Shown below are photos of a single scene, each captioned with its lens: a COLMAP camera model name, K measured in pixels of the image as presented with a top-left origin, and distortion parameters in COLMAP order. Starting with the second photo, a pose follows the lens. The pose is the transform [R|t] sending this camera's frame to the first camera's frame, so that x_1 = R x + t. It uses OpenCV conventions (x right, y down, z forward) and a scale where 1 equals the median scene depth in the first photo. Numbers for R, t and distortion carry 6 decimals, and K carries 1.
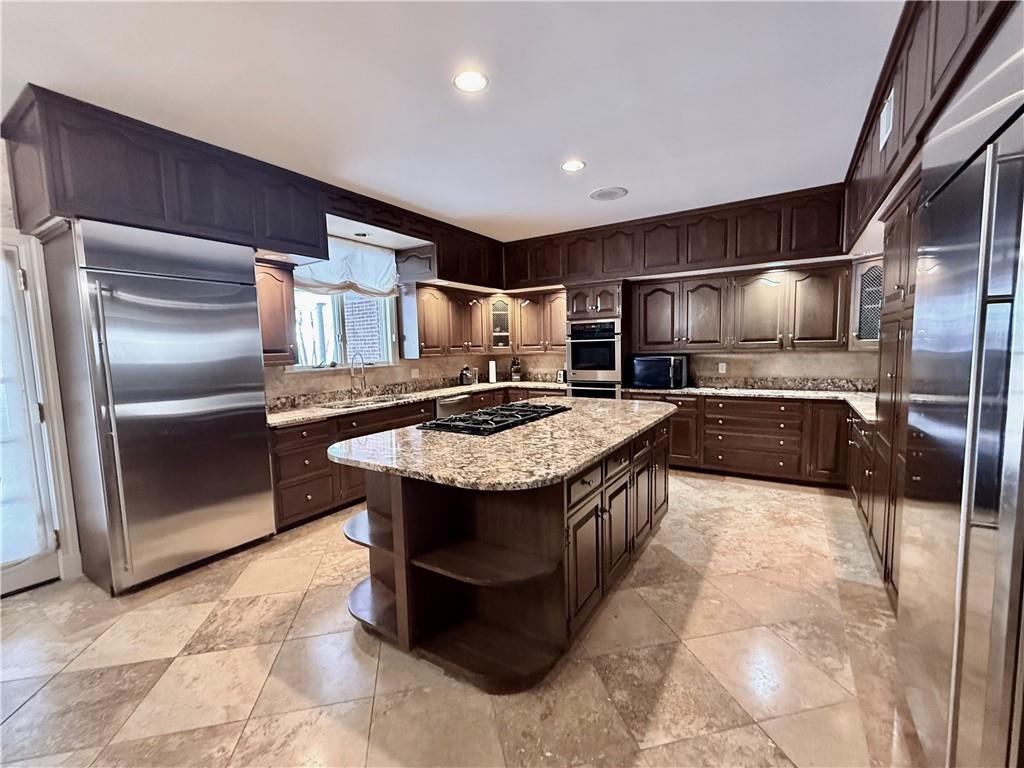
lens RADIAL K [[430.1, 0, 512.0], [0, 430.1, 384.0], [0, 0, 1]] dist [-0.001142, -0.000078]
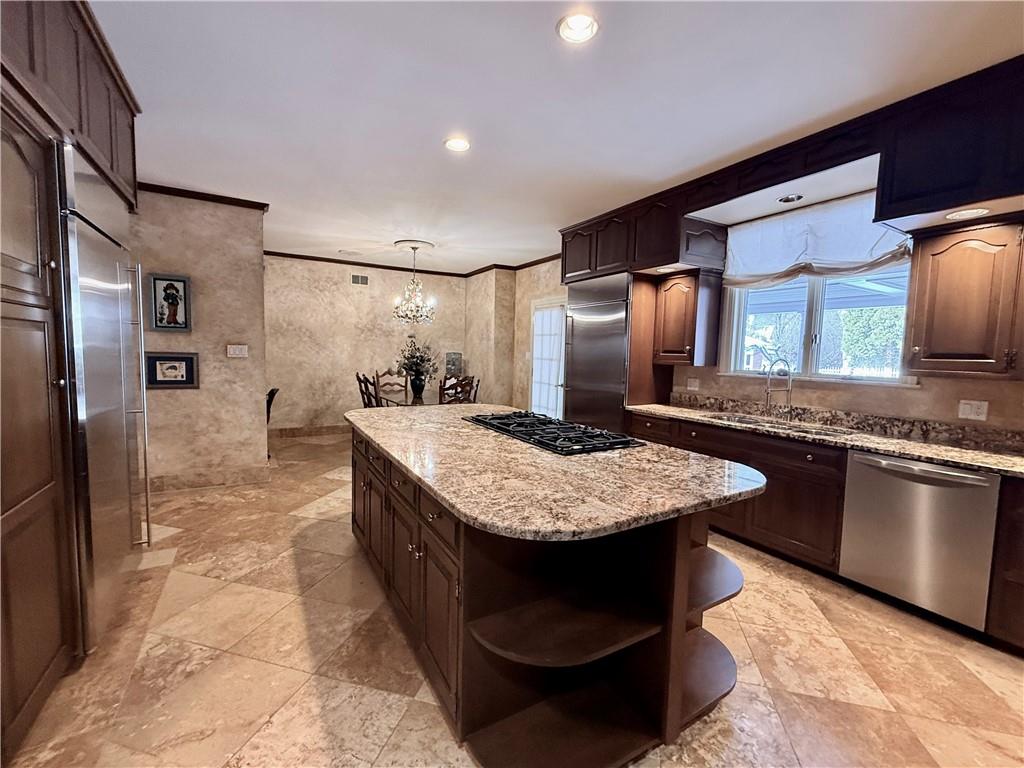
lens RADIAL K [[430.1, 0, 512.0], [0, 430.1, 384.0], [0, 0, 1]] dist [-0.001142, -0.000078]
pose [[-0.448819, 0.079571, -0.890073, 0.590616], [-0.091602, 0.986685, 0.134398, -0.095720], [0.888915, 0.141853, -0.435554, 1.013928]]
